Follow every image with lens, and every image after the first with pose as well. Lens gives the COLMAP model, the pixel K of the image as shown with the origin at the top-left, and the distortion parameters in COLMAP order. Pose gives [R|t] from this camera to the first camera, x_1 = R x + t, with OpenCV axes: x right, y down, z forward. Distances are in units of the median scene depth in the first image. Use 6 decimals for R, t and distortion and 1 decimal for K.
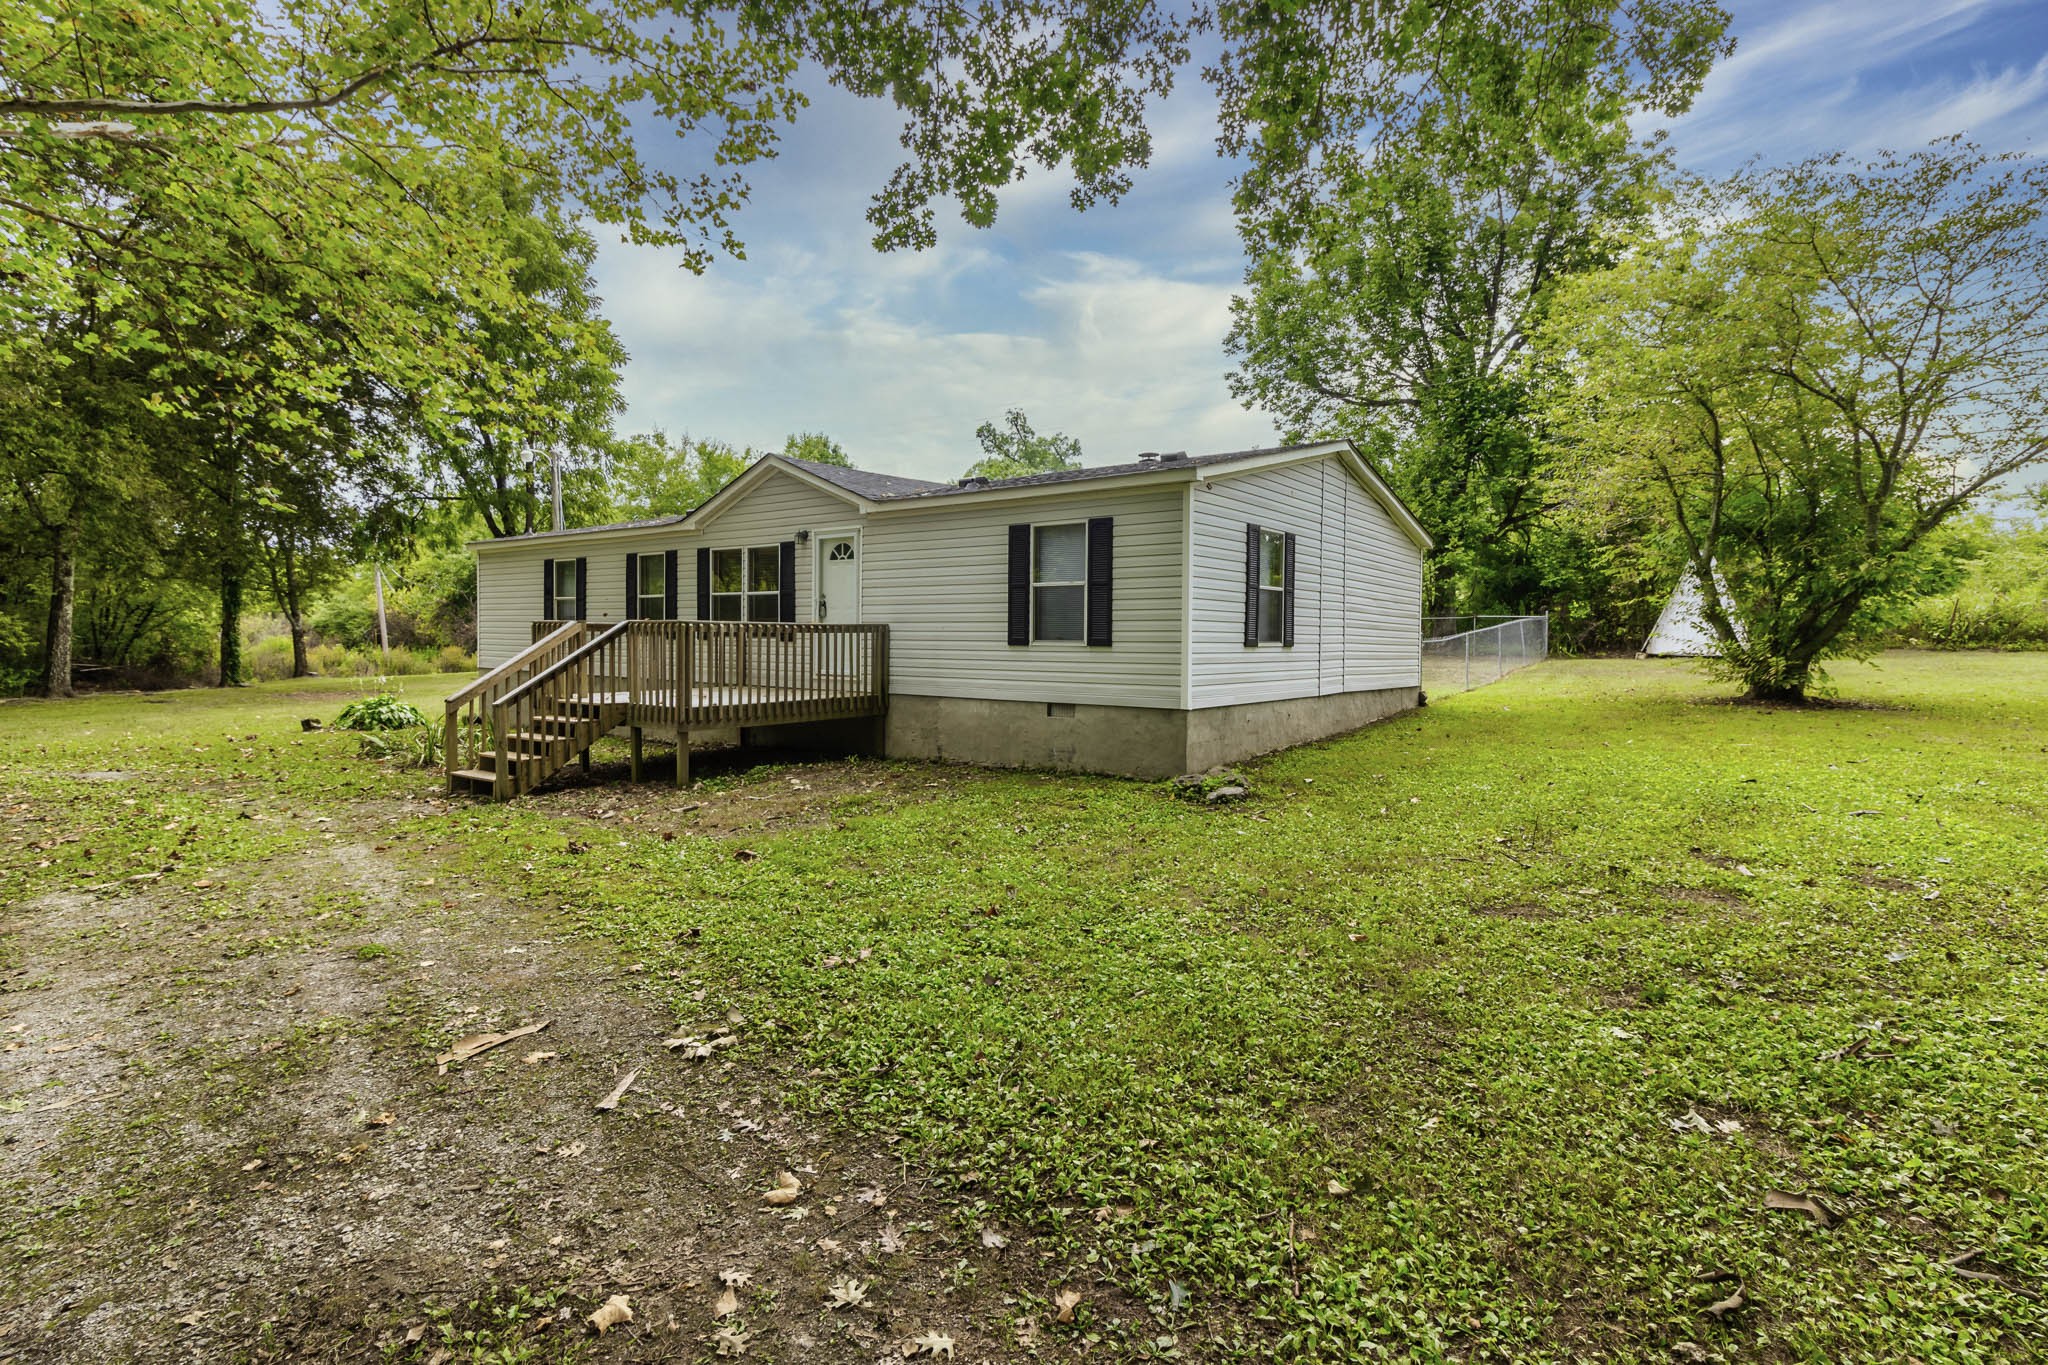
lens RADIAL K [[947.3, 0, 1062.7], [0, 947.3, 622.8], [0, 0, 1]] dist [0.002592, 0.000531]
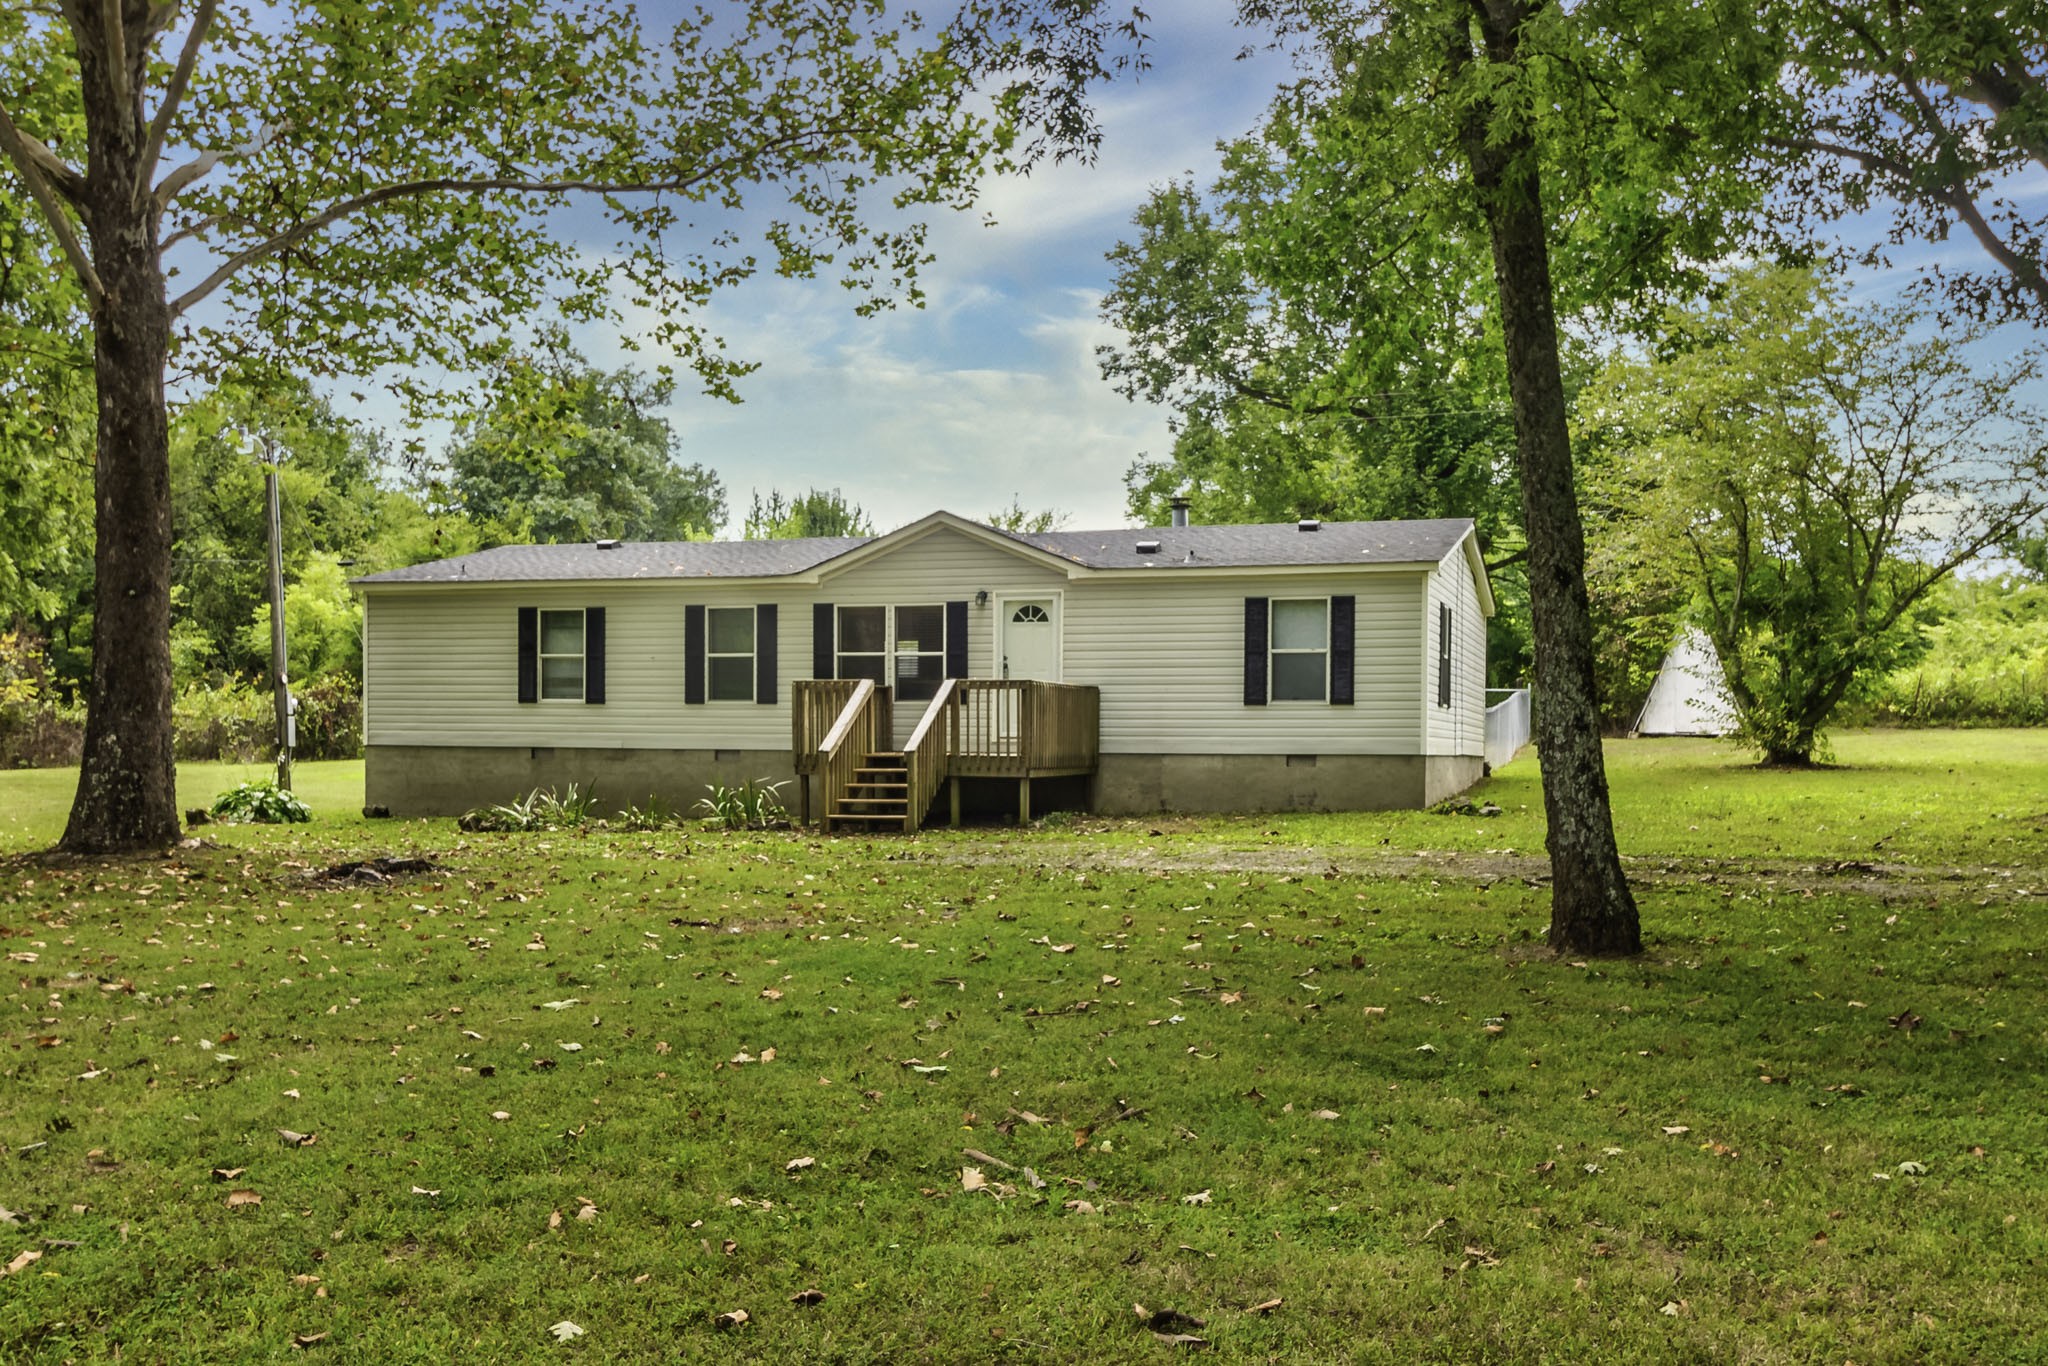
lens RADIAL K [[1956.8, 0, 1024.0], [0, 1956.8, 683.0], [0, 0, 1]] dist [-0.001065, 0.000310]
pose [[0.947199, 0.007505, 0.320559, -0.877187], [-0.002511, 0.999869, -0.015990, 0.029772], [-0.320637, 0.014341, 0.947094, -0.925908]]
